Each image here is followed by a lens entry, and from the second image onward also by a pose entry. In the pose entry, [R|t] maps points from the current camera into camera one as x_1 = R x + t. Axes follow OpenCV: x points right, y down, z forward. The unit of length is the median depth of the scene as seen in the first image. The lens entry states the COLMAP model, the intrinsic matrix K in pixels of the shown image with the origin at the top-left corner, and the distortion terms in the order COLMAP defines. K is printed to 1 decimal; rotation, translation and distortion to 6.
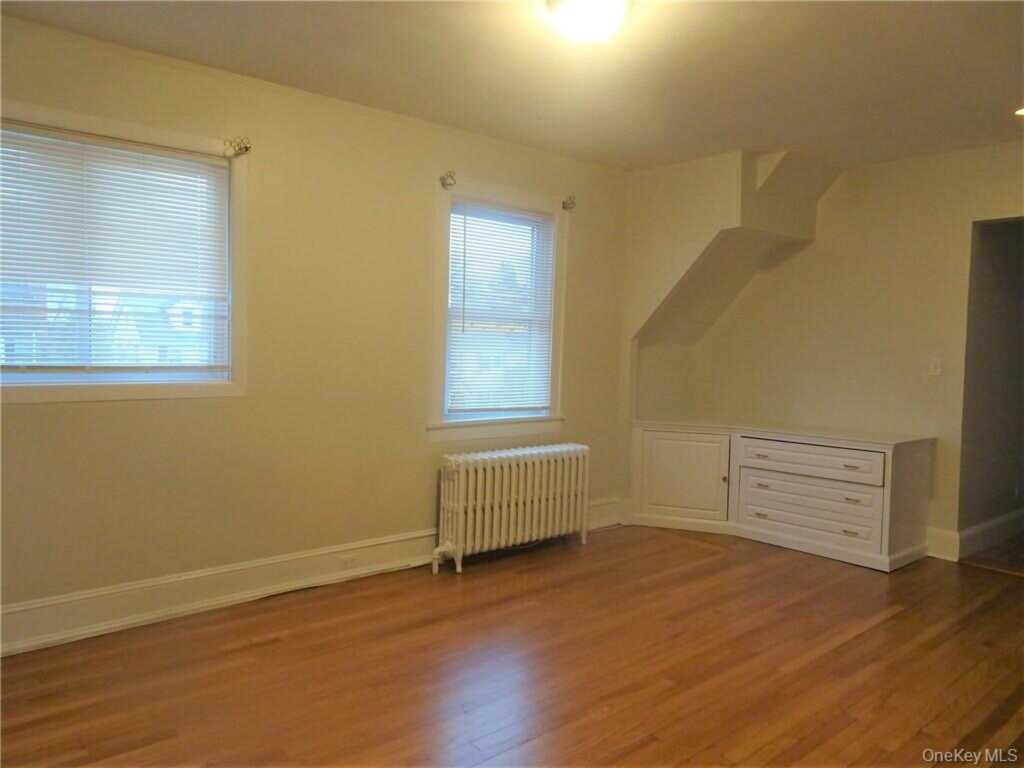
lens RADIAL K [[732.7, 0, 512.2], [0, 732.7, 381.1], [0, 0, 1]] dist [0.004805, 0.008699]
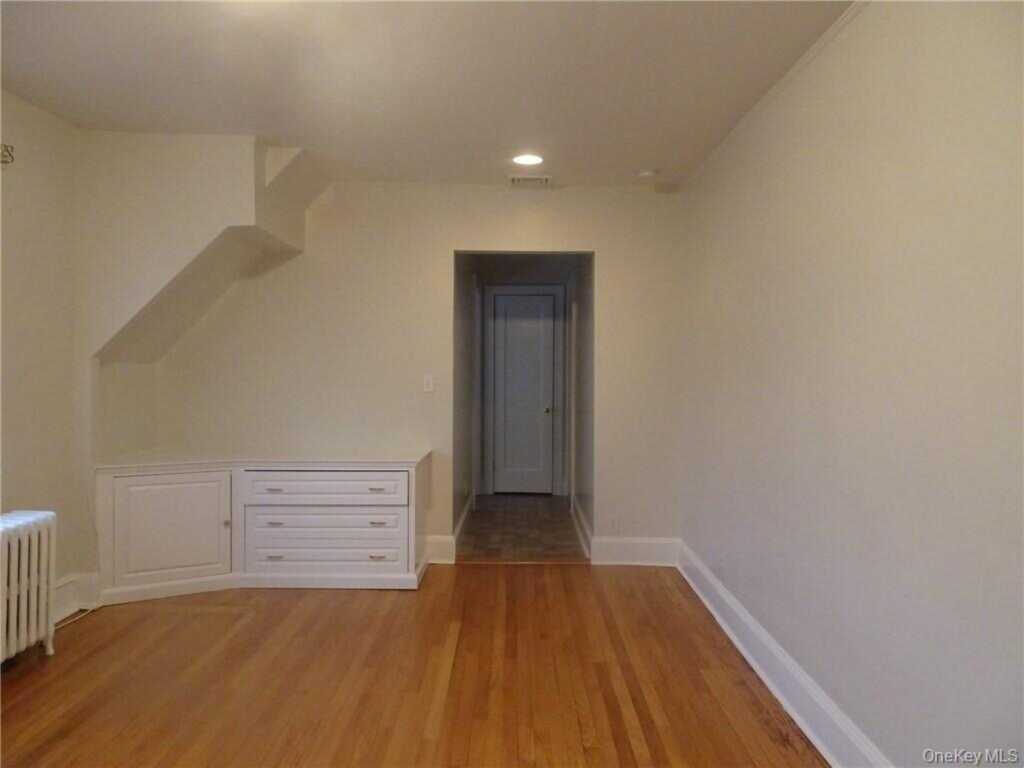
lens RADIAL K [[732.7, 0, 514.7], [0, 732.7, 384.7], [0, 0, 1]] dist [0.004805, 0.008699]
pose [[0.634792, -0.028239, 0.772167, -0.157912], [0.034610, 0.999368, 0.008095, -0.022137], [-0.771907, 0.021586, 0.635369, 0.231308]]
